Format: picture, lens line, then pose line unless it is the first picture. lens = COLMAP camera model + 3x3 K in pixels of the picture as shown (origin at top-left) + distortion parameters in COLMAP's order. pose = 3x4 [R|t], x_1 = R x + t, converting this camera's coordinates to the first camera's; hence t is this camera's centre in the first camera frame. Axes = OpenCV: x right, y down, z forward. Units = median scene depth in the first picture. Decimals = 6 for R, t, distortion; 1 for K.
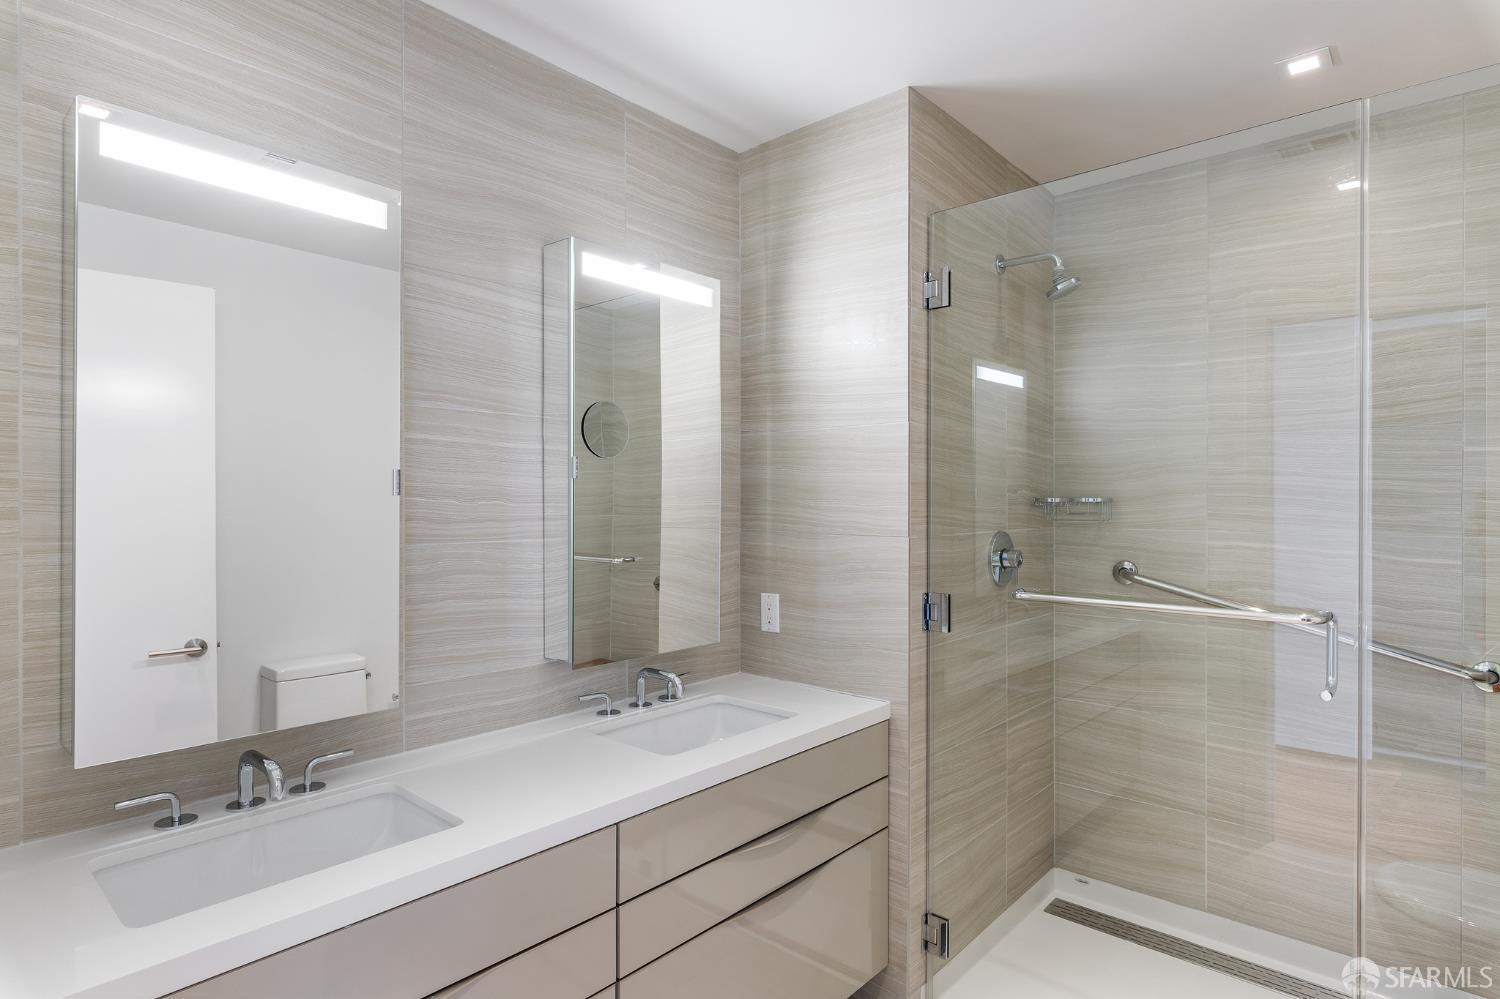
lens RADIAL K [[812.3, 0, 749.7], [0, 812.3, 498.4], [0, 0, 1]] dist [0.000410, 0.002088]
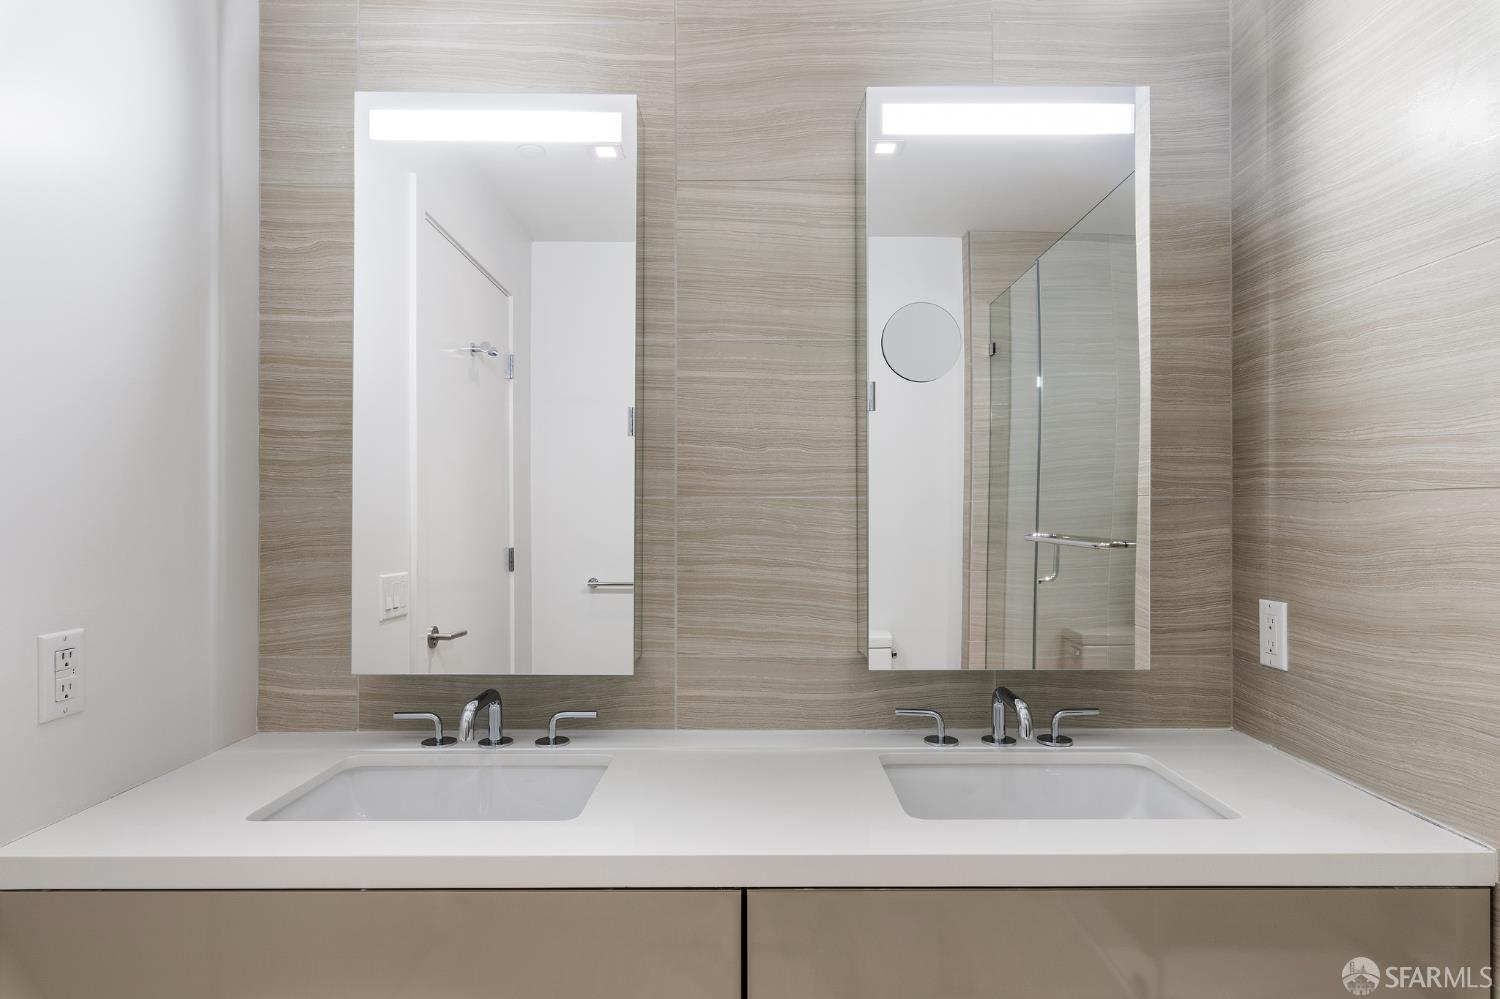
lens RADIAL K [[812.3, 0, 750.5], [0, 812.3, 506.8], [0, 0, 1]] dist [0.000410, 0.002088]
pose [[0.660697, -0.004664, -0.750638, 0.230207], [0.002524, 0.999989, -0.003991, 0.055541], [0.750648, 0.000742, 0.660702, 0.366740]]
